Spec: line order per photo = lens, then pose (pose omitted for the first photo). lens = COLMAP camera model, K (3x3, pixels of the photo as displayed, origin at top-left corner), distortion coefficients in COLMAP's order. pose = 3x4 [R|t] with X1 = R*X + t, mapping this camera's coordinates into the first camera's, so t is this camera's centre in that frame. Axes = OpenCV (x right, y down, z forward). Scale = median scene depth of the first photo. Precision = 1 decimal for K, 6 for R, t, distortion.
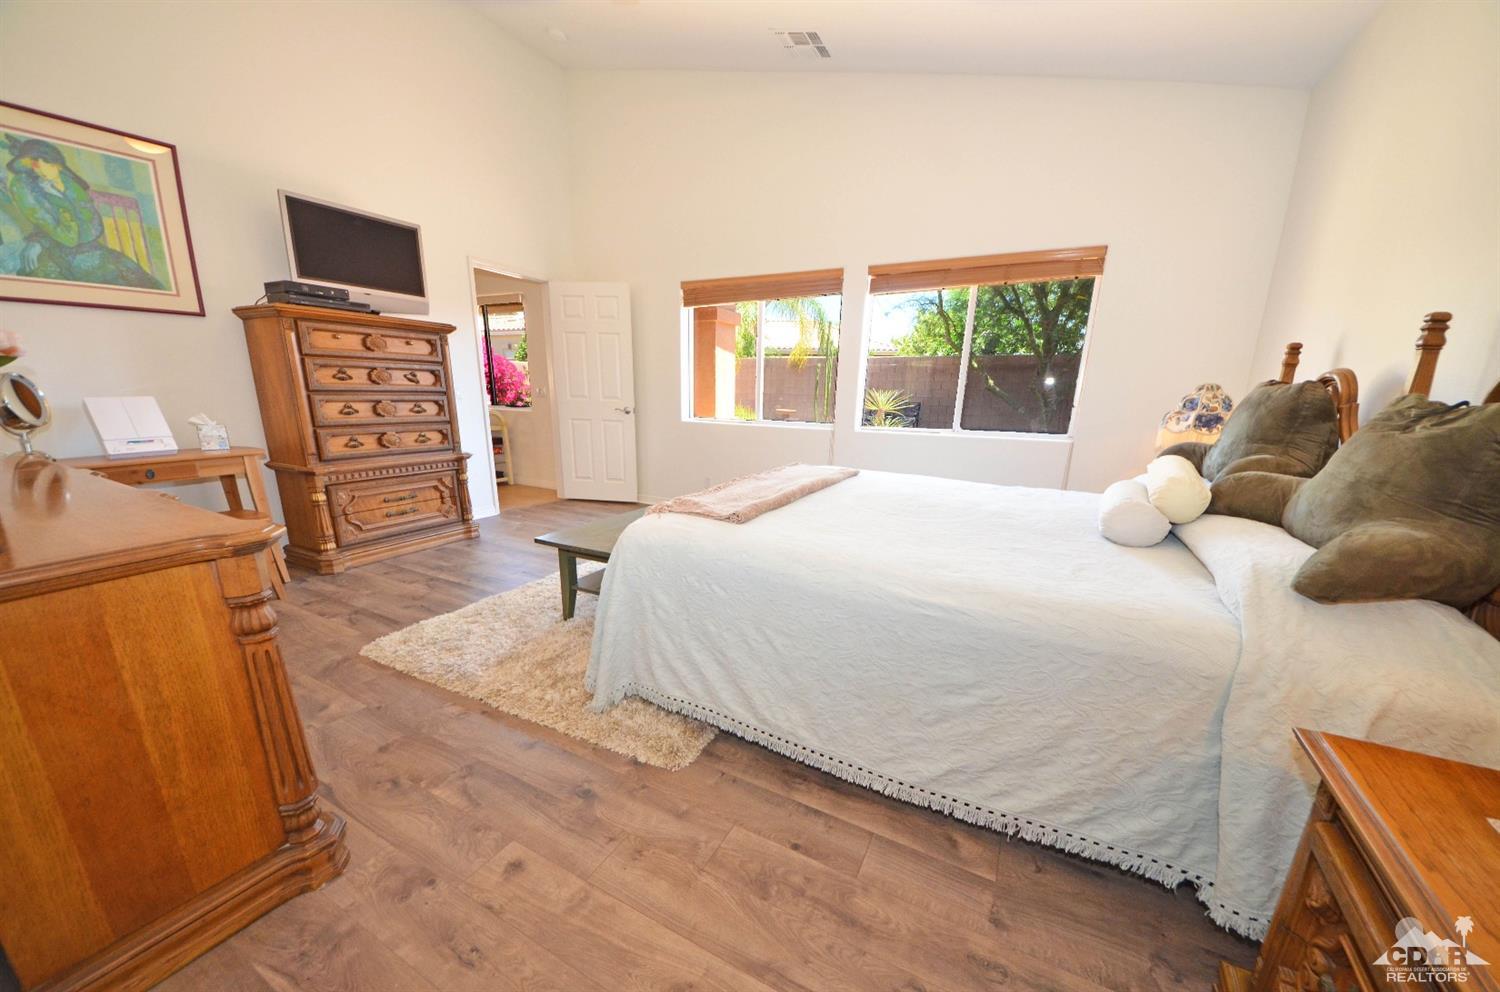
lens RADIAL K [[531.2, 0, 755.8], [0, 531.2, 536.3], [0, 0, 1]] dist [0.001745, -0.007624]
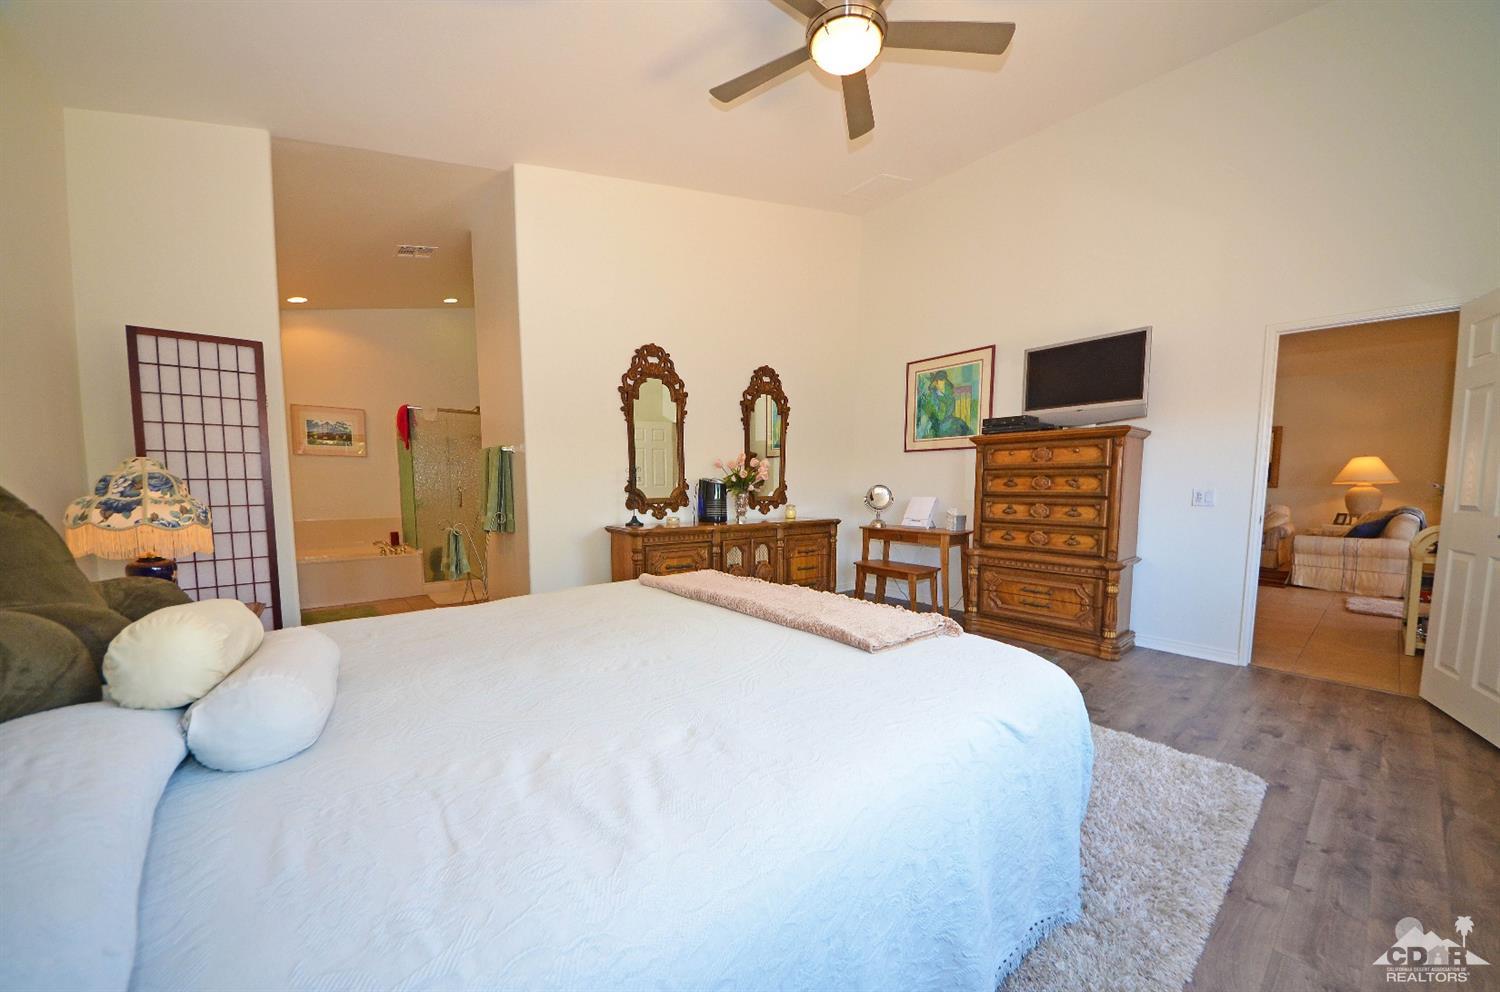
lens RADIAL K [[531.2, 0, 755.8], [0, 531.2, 536.3], [0, 0, 1]] dist [0.001745, -0.007624]
pose [[-0.385358, 0.061677, -0.920704, 0.589149], [-0.255231, 0.951714, 0.170581, -0.237112], [0.886767, 0.300726, -0.351009, 0.916482]]
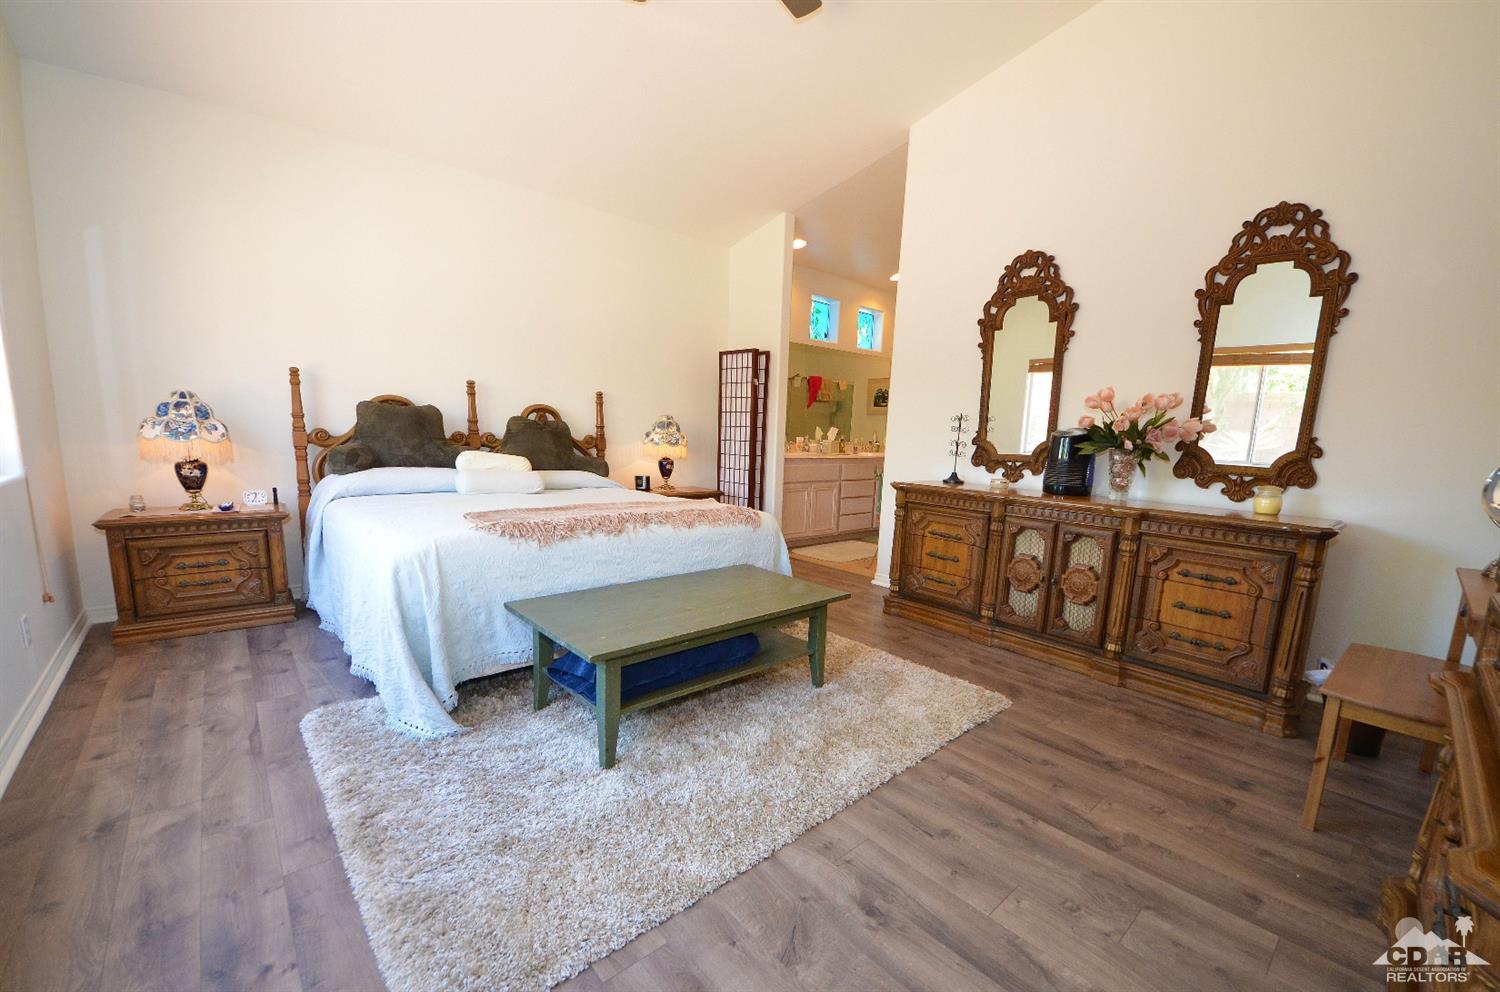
lens RADIAL K [[596.8, 0, 747.1], [0, 596.8, 528.0], [0, 0, 1]] dist [0.042428, -0.035494]
pose [[-0.931070, -0.113704, 0.346671, -0.449069], [0.040881, 0.911698, 0.408822, -0.401703], [-0.362544, 0.394814, -0.844206, 1.416225]]
